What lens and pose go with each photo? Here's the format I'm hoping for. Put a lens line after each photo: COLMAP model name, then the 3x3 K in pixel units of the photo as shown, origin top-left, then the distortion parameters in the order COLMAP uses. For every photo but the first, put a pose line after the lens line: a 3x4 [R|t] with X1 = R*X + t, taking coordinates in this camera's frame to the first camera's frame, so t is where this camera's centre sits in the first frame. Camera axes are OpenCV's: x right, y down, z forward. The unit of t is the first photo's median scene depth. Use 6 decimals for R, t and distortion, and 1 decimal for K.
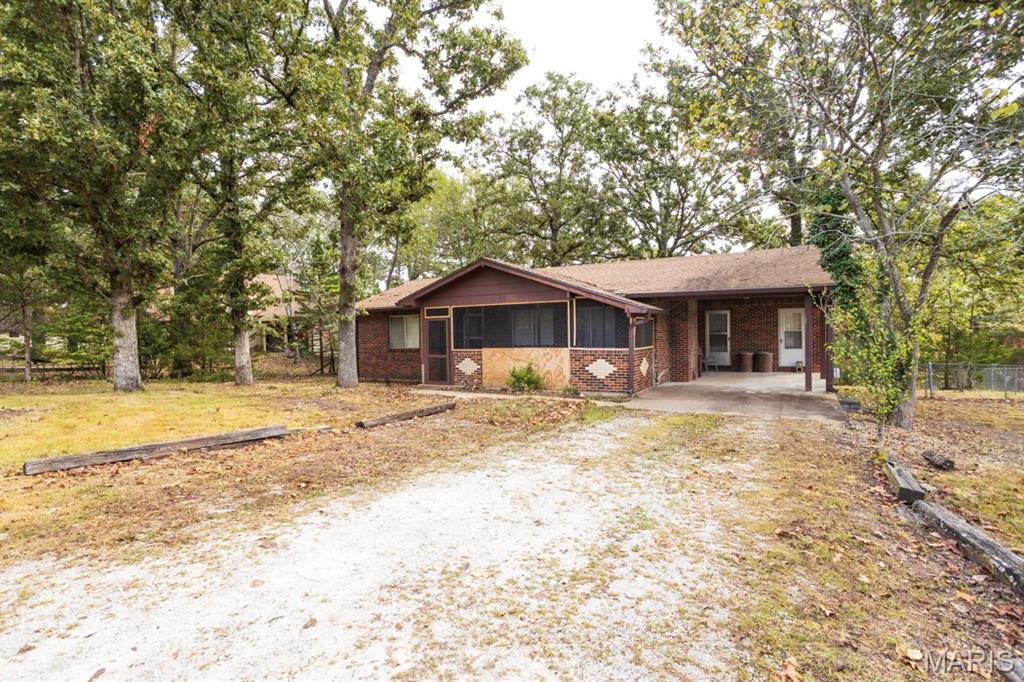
lens RADIAL K [[498.9, 0, 506.3], [0, 498.9, 336.4], [0, 0, 1]] dist [-0.022892, 0.003790]
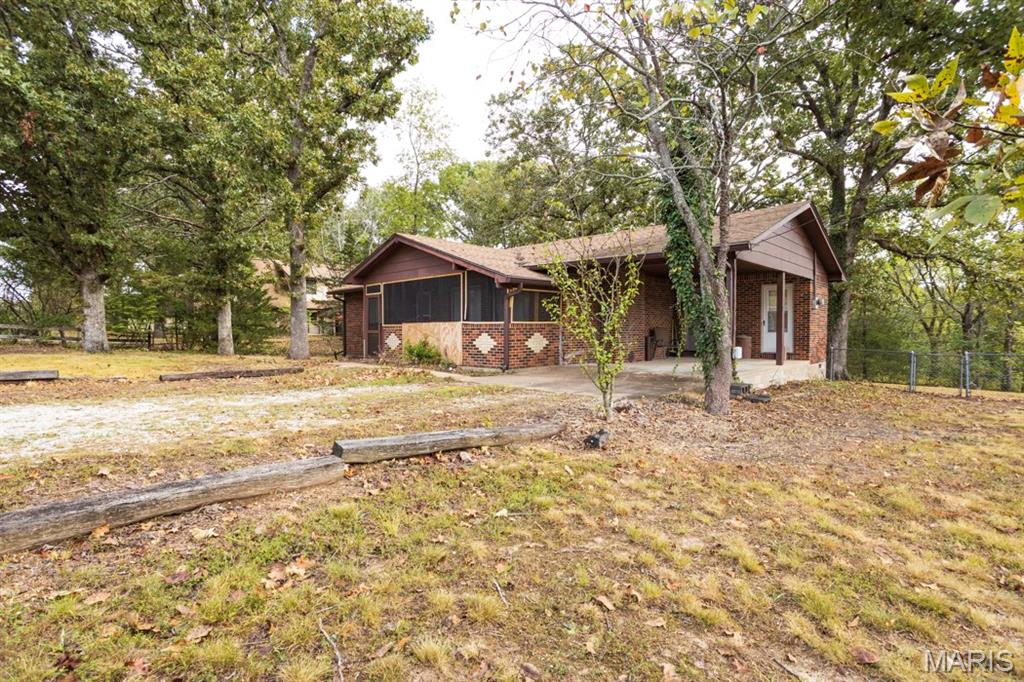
lens RADIAL K [[498.9, 0, 503.9], [0, 498.9, 339.8], [0, 0, 1]] dist [-0.022892, 0.003790]
pose [[0.966012, 0.018617, -0.257825, 0.442896], [-0.014581, 0.999739, 0.017560, 0.038479], [0.258084, -0.013204, 0.966032, 0.082122]]
